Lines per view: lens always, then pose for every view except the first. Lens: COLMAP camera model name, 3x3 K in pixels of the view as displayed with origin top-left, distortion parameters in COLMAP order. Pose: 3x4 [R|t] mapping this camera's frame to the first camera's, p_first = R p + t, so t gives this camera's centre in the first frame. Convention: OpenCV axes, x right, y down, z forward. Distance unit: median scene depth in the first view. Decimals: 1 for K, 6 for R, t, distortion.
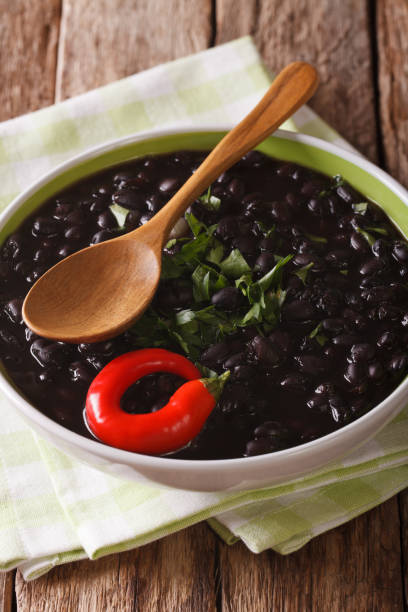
lens RADIAL K [[2375.3, 0, 204.0], [0, 2375.3, 306.0], [0, 0, 1]] dist [-0.147832, 1.600676]
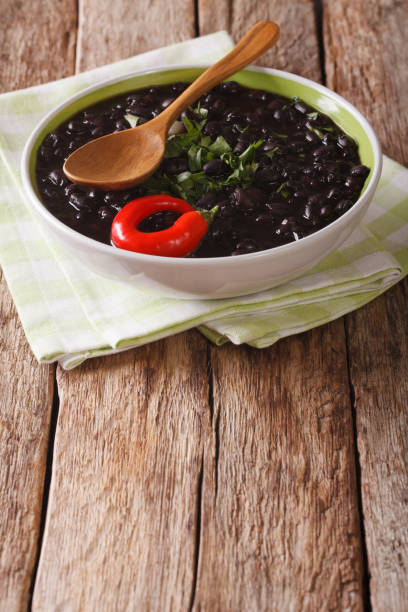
lens RADIAL K [[2375.3, 0, 204.0], [0, 2375.3, 306.0], [0, 0, 1]] dist [-0.147832, 1.600676]
pose [[0.999726, -0.001852, 0.023340, -0.027760], [0.005233, 0.989321, -0.145659, 0.270564], [-0.022821, 0.145741, 0.989060, -0.315935]]
